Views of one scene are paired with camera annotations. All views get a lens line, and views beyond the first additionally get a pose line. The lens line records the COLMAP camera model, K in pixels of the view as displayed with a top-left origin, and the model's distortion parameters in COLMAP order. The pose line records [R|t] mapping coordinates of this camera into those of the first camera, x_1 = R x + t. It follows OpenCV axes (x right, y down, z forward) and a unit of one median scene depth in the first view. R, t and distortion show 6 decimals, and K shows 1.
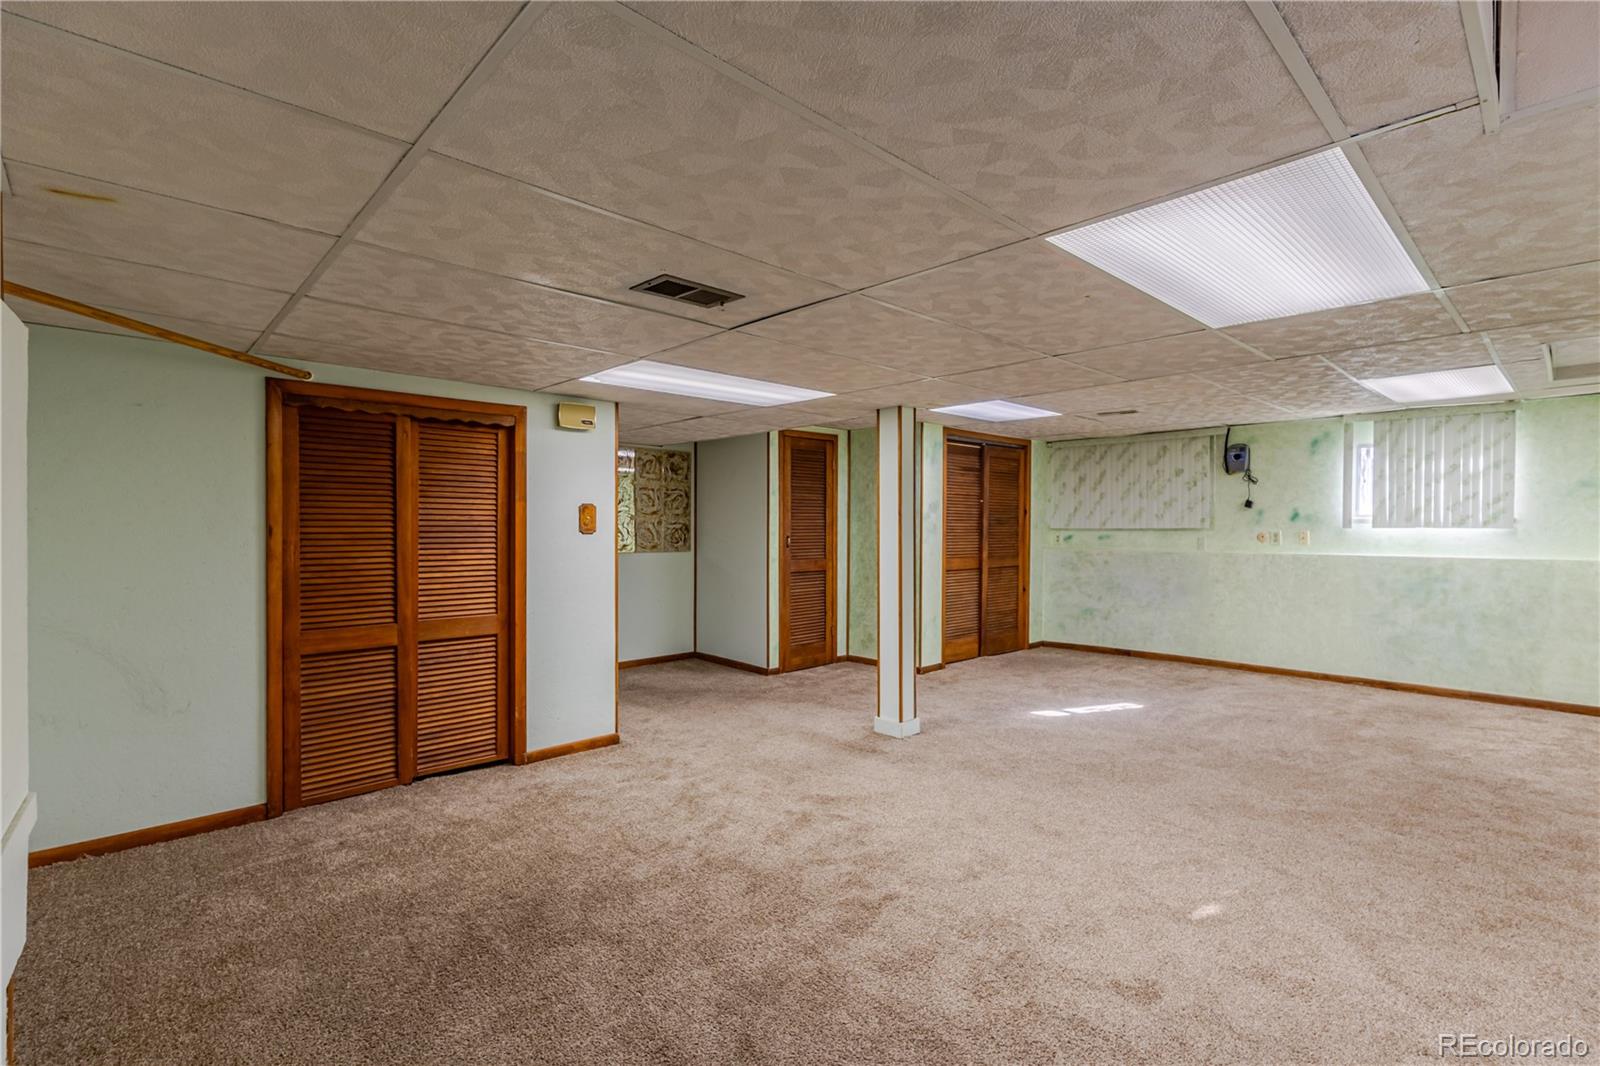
lens RADIAL K [[737.6, 0, 799.9], [0, 737.6, 530.0], [0, 0, 1]] dist [0.001370, 0.000312]
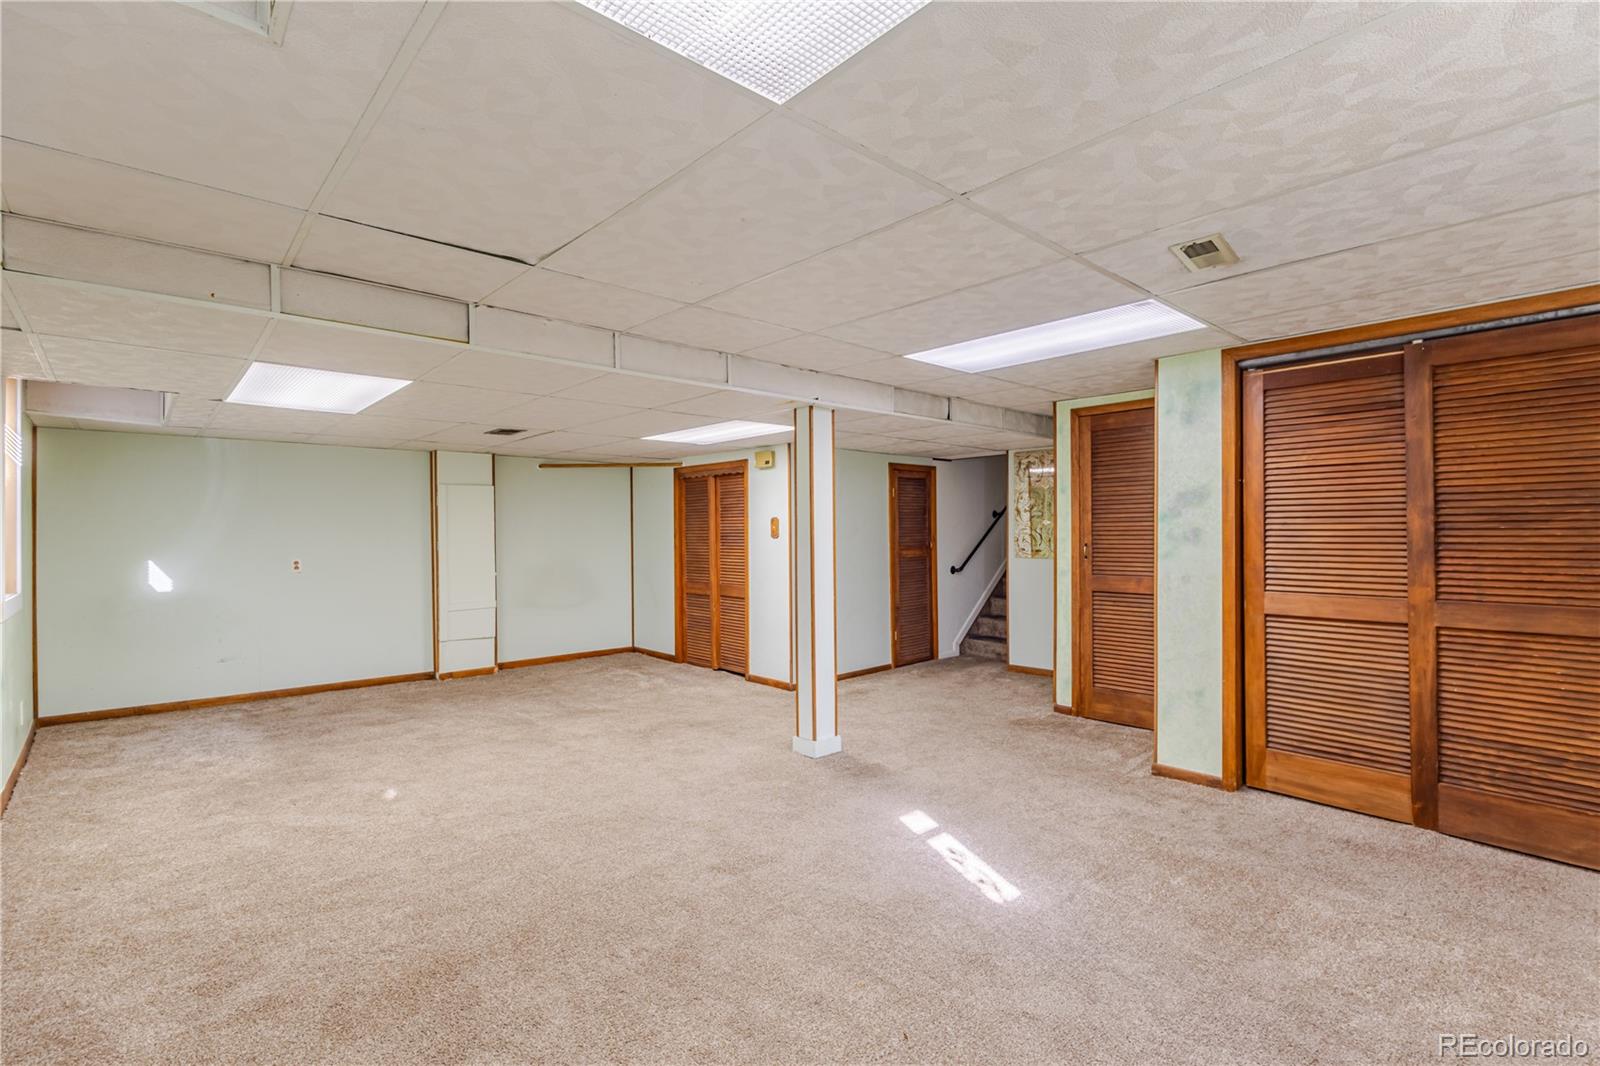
lens RADIAL K [[743.1, 0, 806.2], [0, 743.1, 531.0], [0, 0, 1]] dist [0.002215, 0.000403]
pose [[-0.011526, -0.001793, -0.999932, 0.812811], [-0.000073, 0.999998, -0.001793, -0.004006], [0.999934, 0.000053, -0.011526, 0.748836]]
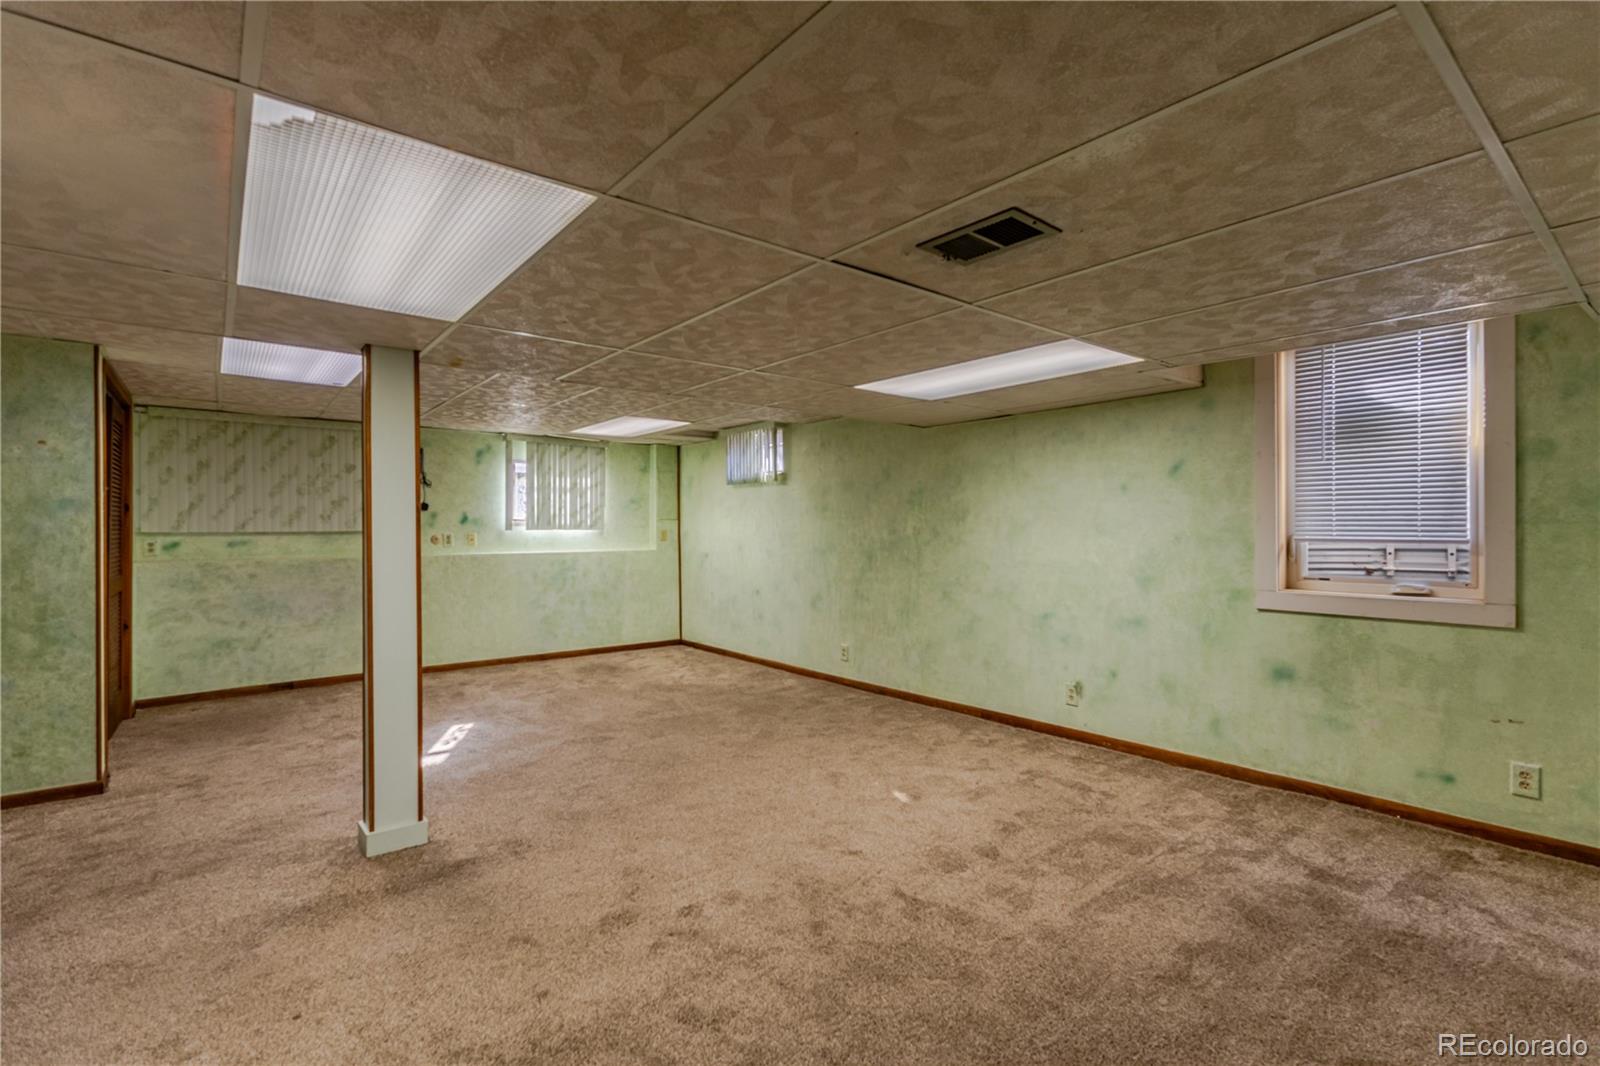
lens RADIAL K [[737.6, 0, 799.9], [0, 737.6, 530.0], [0, 0, 1]] dist [0.001370, 0.000312]
pose [[0.070368, -0.003004, 0.997517, -0.373356], [0.007479, 0.999969, 0.002483, -0.002340], [-0.997493, 0.007286, 0.070388, 0.442347]]
